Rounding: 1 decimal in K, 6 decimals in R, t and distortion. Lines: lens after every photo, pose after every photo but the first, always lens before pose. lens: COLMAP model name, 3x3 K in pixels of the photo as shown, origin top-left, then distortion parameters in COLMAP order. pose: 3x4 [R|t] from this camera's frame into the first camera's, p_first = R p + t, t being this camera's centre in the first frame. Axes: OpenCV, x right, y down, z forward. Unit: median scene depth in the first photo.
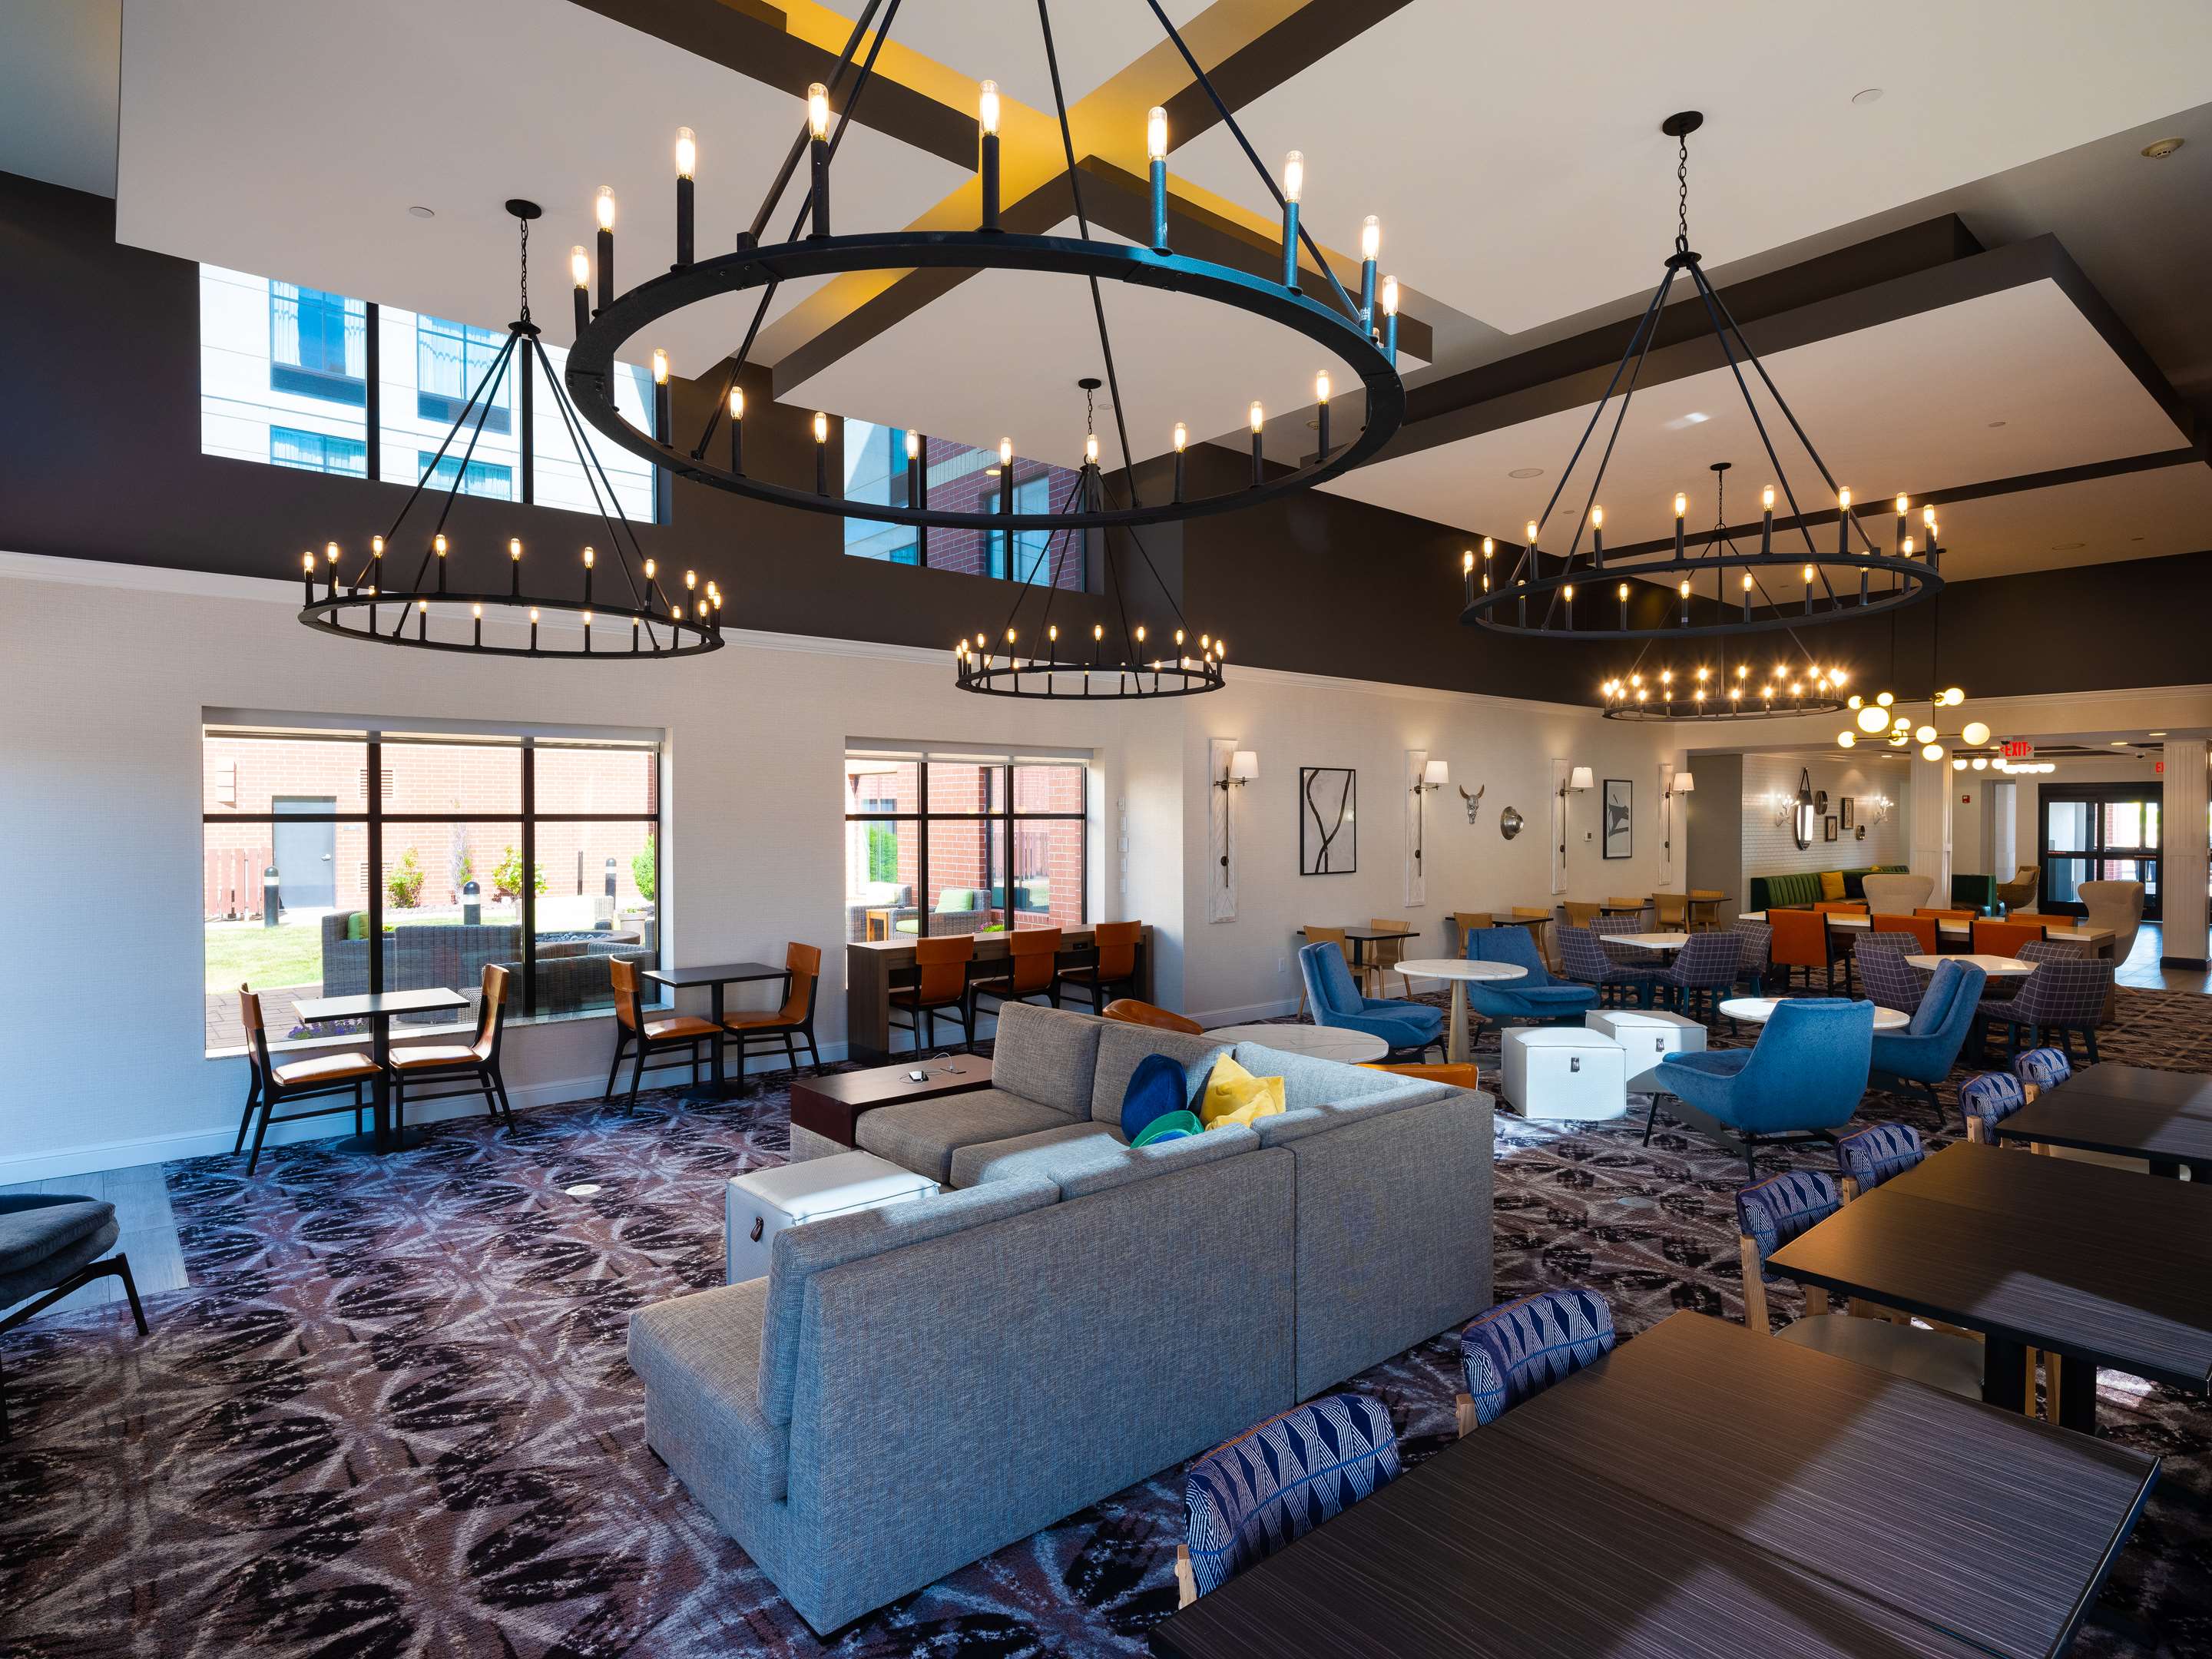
lens RADIAL K [[1196.0, 0, 1109.3], [0, 1196.0, 826.8], [0, 0, 1]] dist [0.007918, -0.002073]
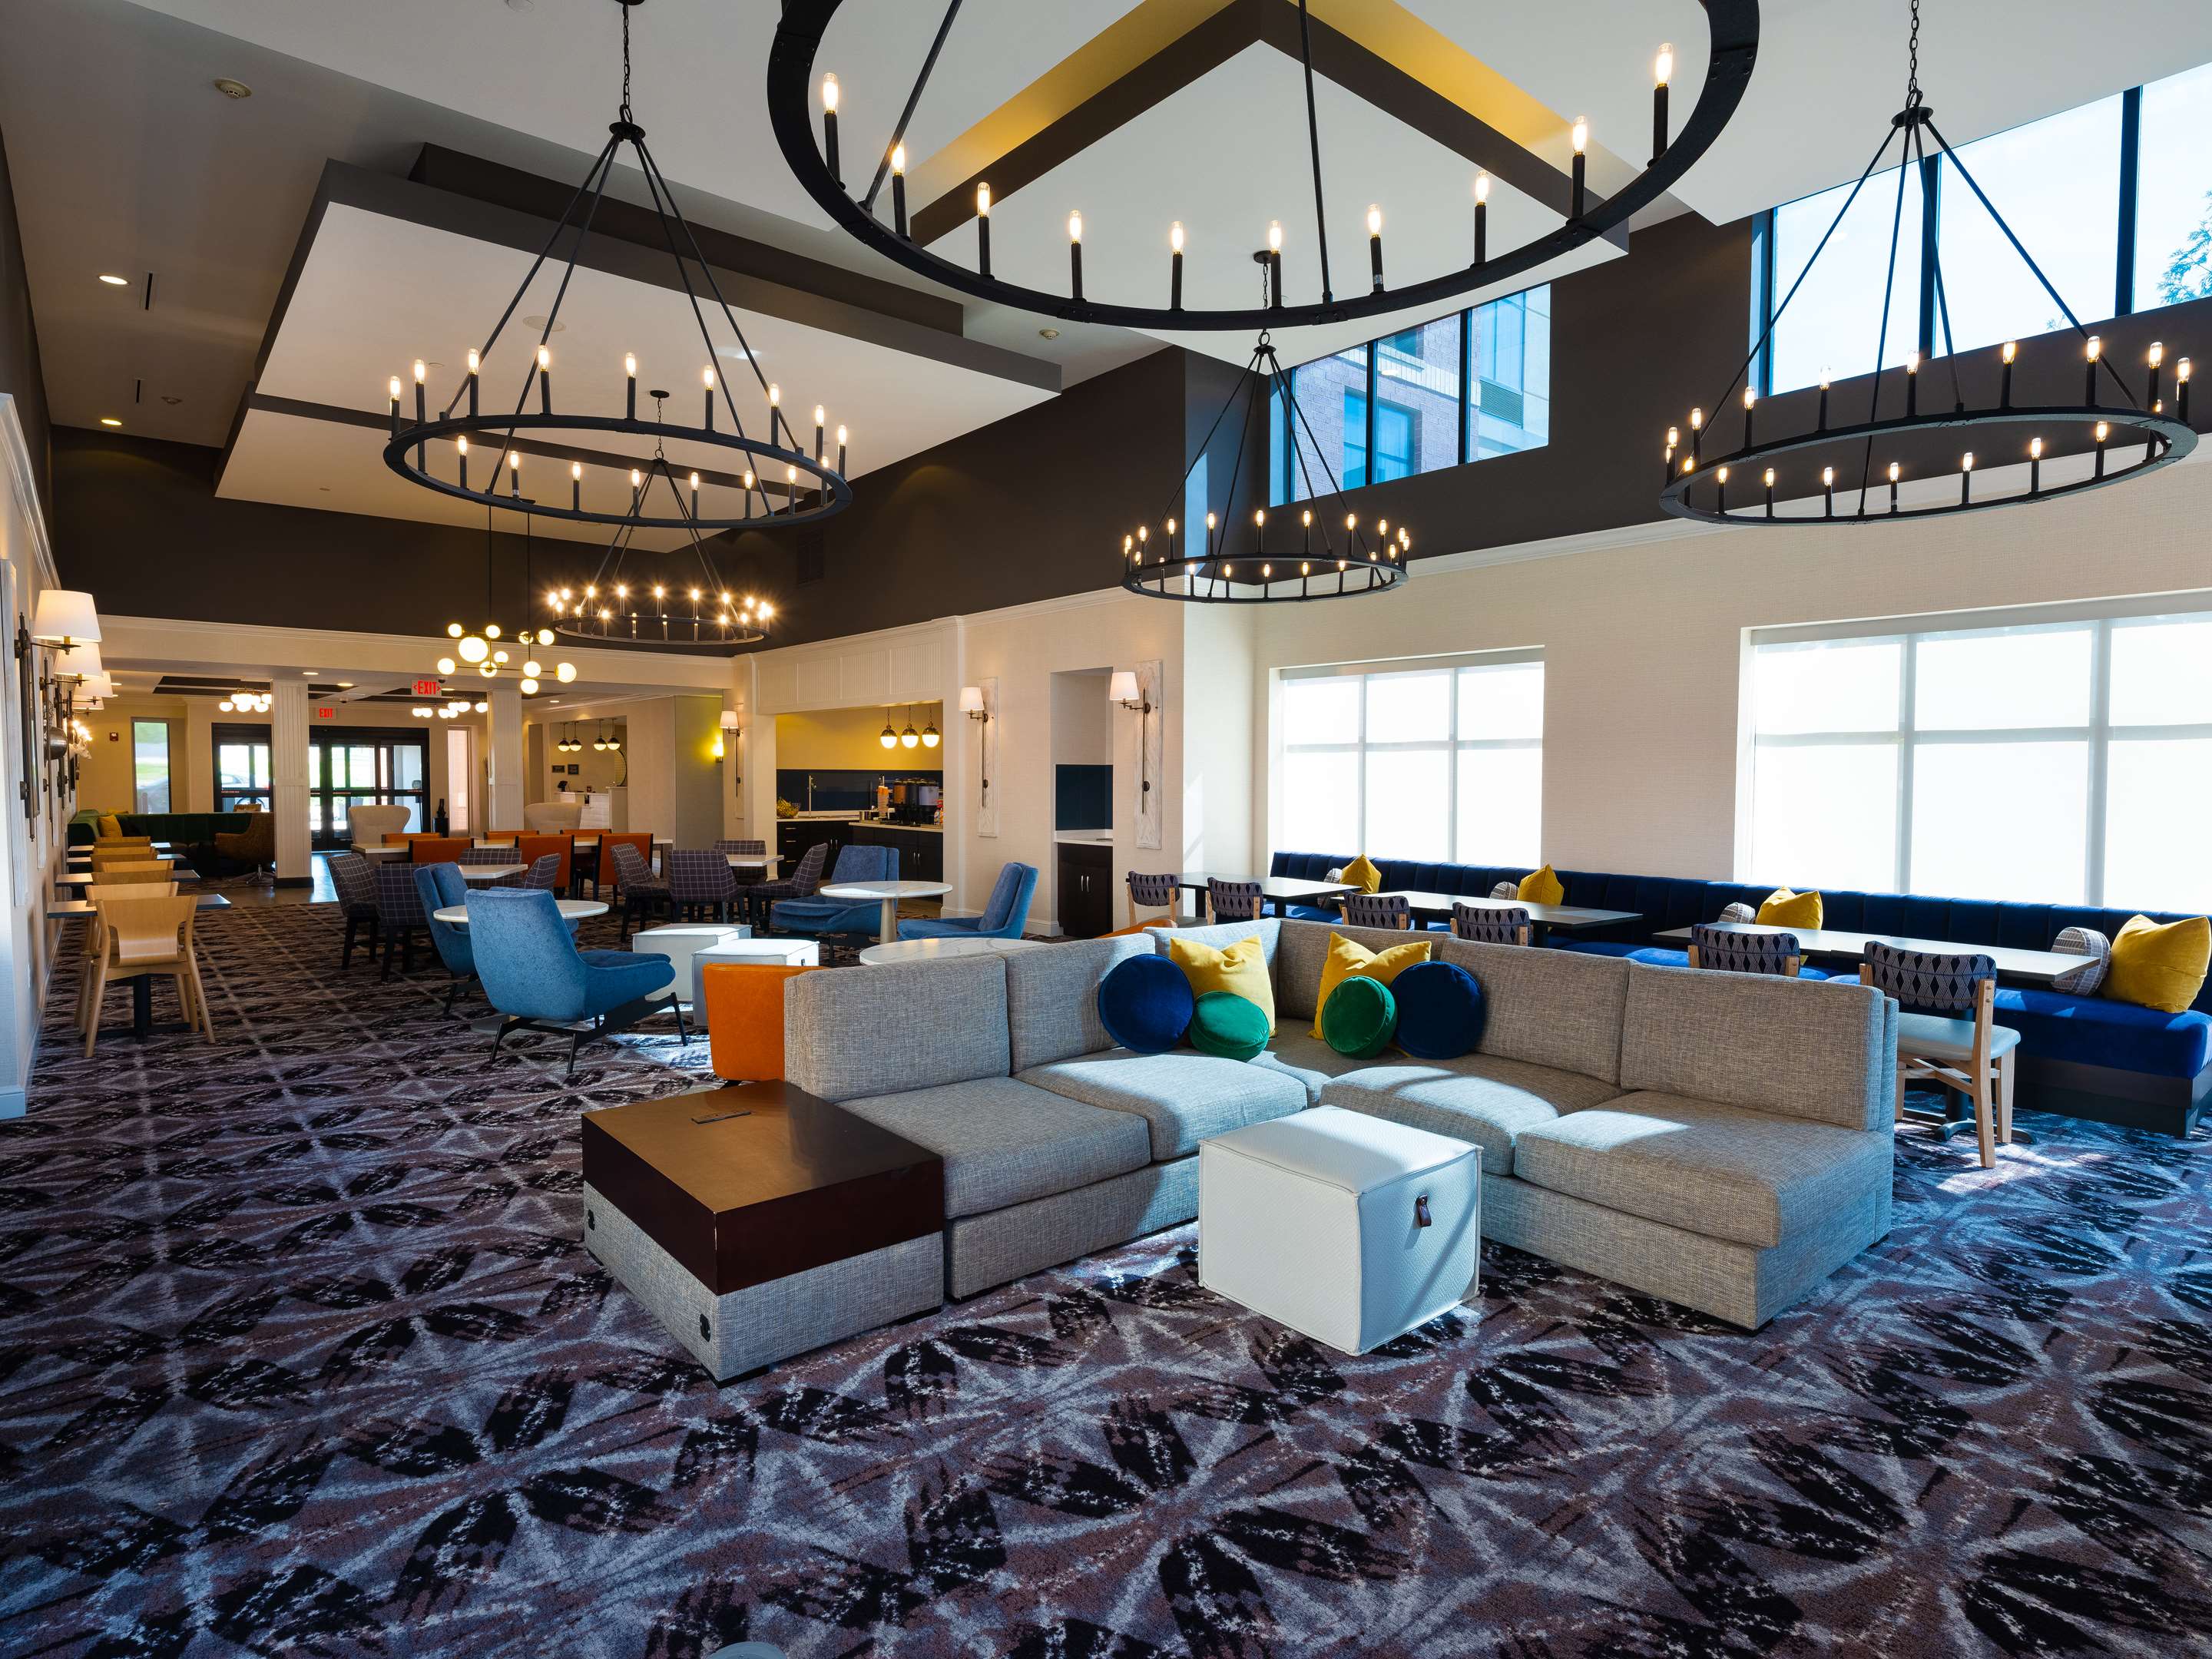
lens RADIAL K [[1196.0, 0, 1109.3], [0, 1196.0, 826.8], [0, 0, 1]] dist [0.007918, -0.002073]
pose [[-0.003492, -0.042856, 0.999075, -0.452254], [0.006790, 0.999057, 0.042879, 0.025182], [-0.999971, 0.006933, -0.003198, 0.520477]]
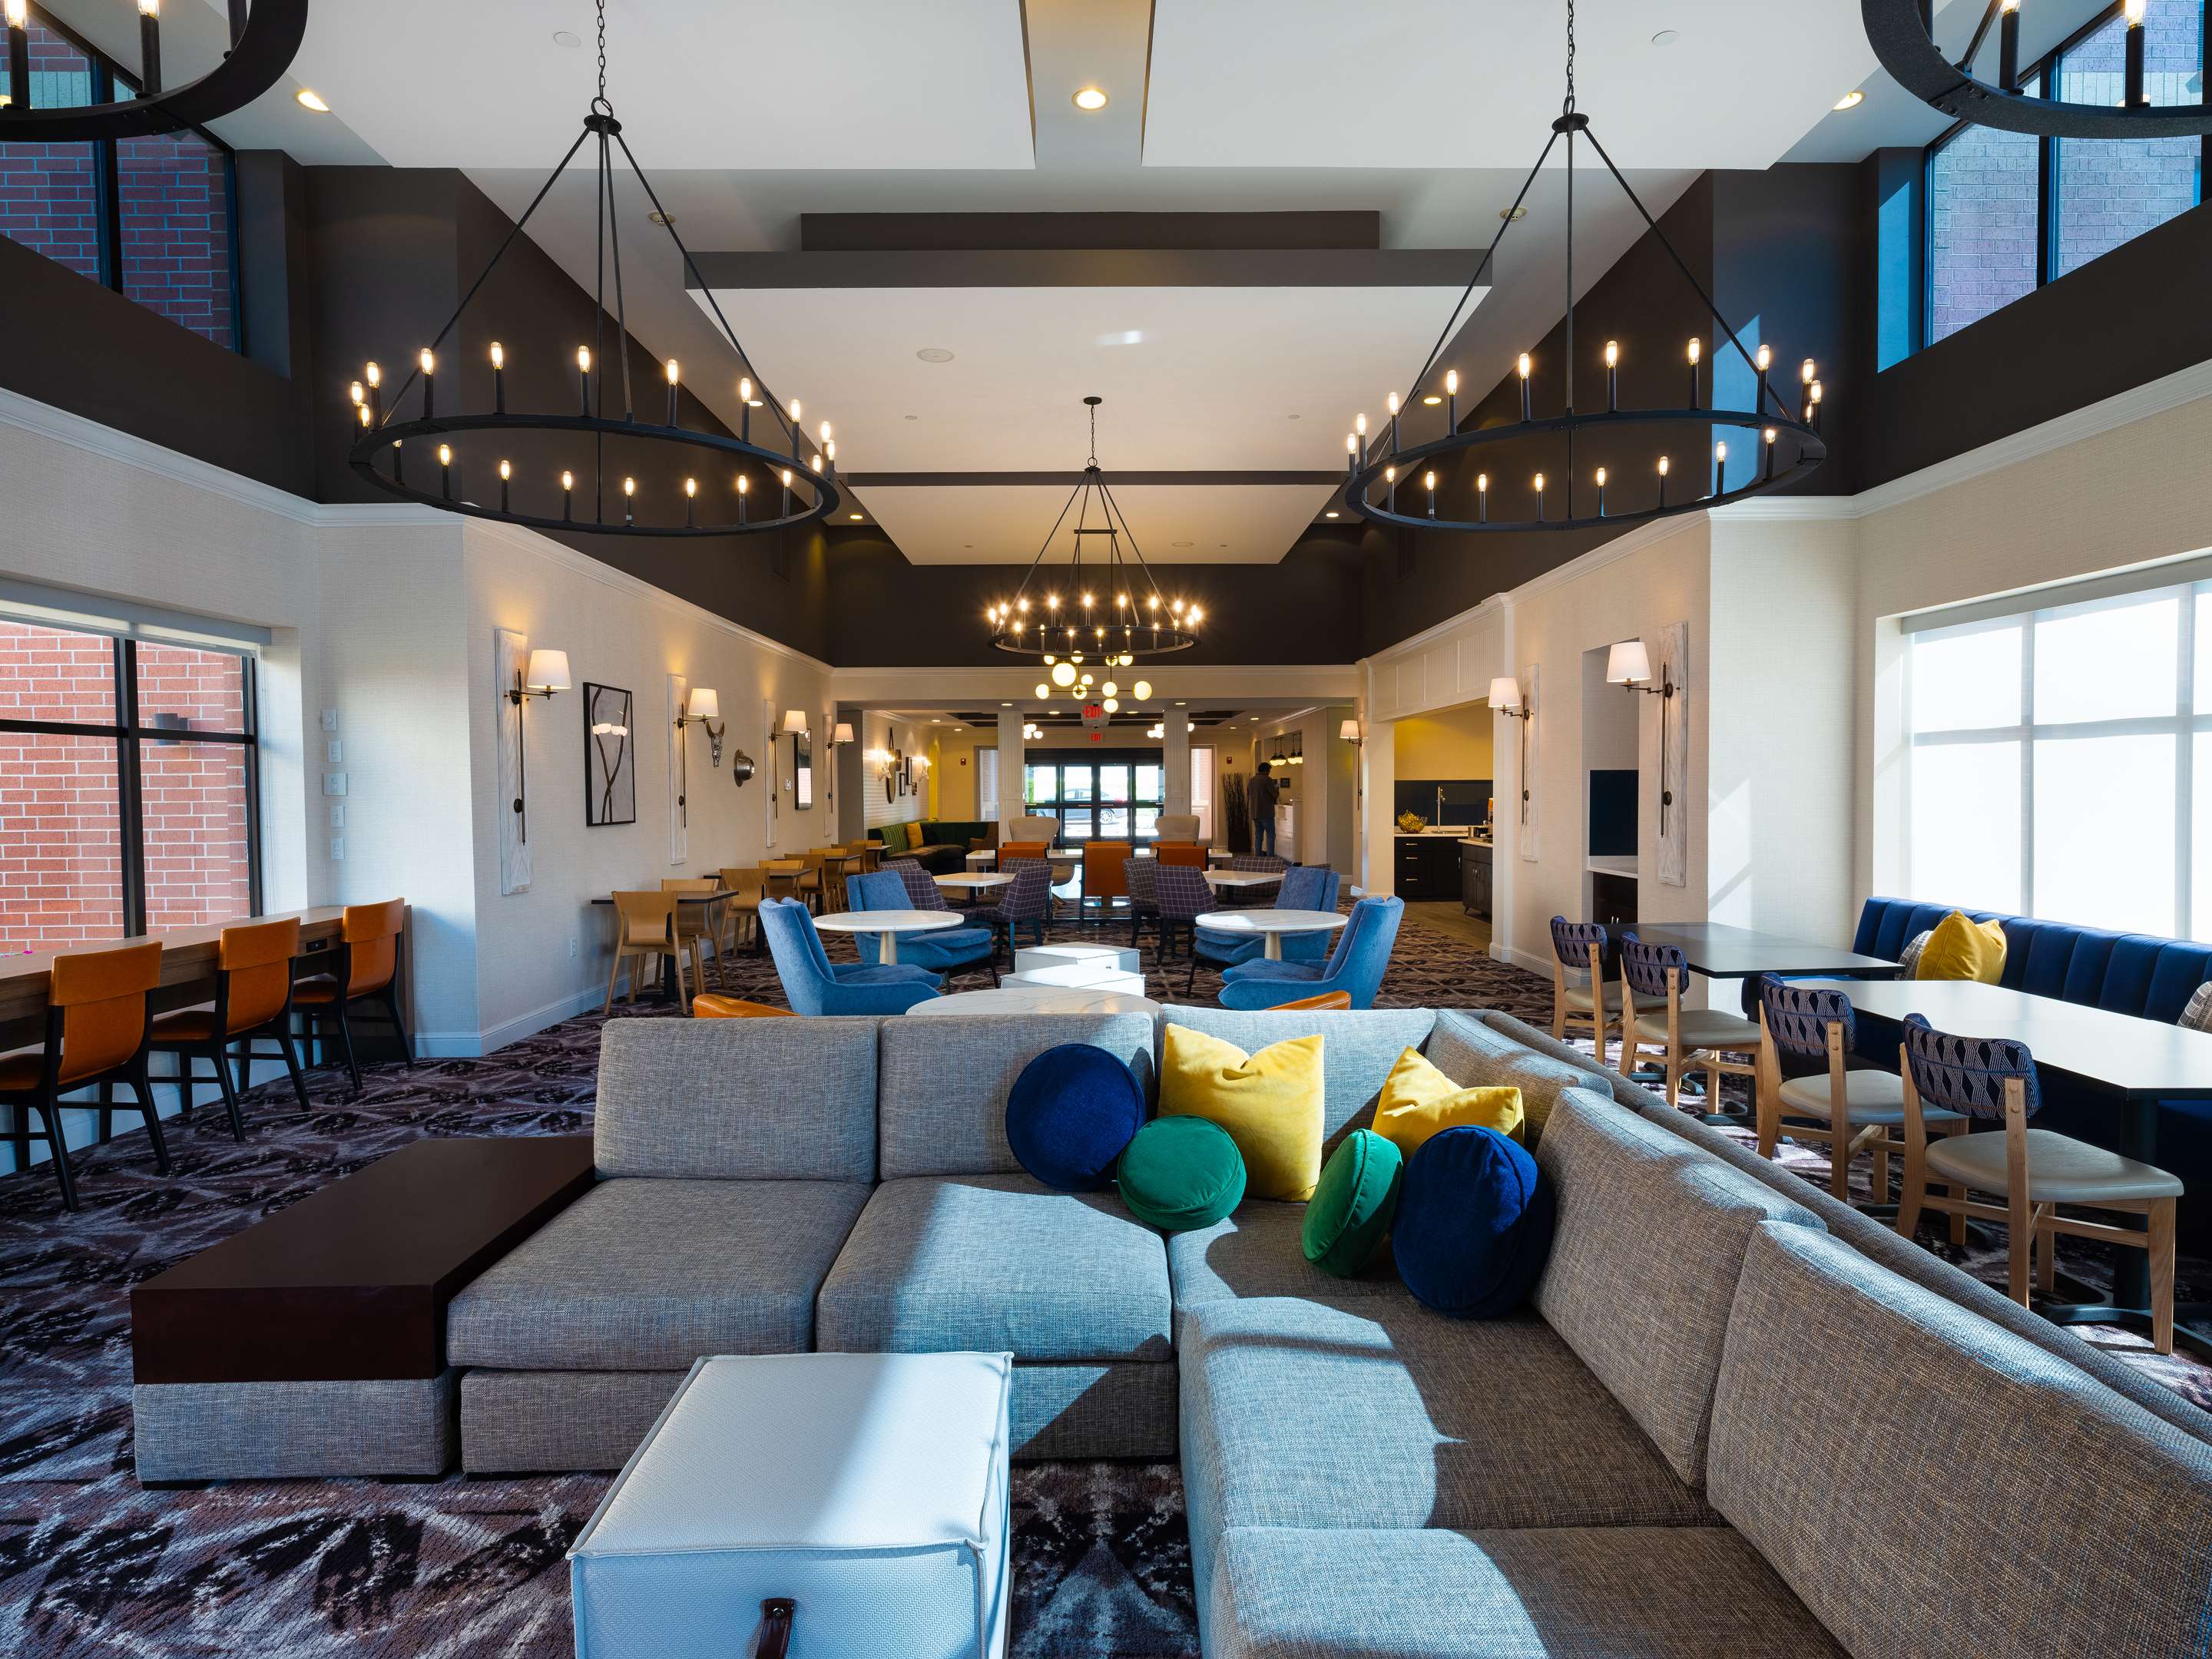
lens RADIAL K [[1196.0, 0, 1109.3], [0, 1196.0, 826.8], [0, 0, 1]] dist [0.007918, -0.002073]
pose [[0.638862, -0.028411, 0.768797, -0.224329], [0.013817, 0.999580, 0.025457, 0.028085], [-0.769197, -0.005641, 0.638986, 0.288282]]
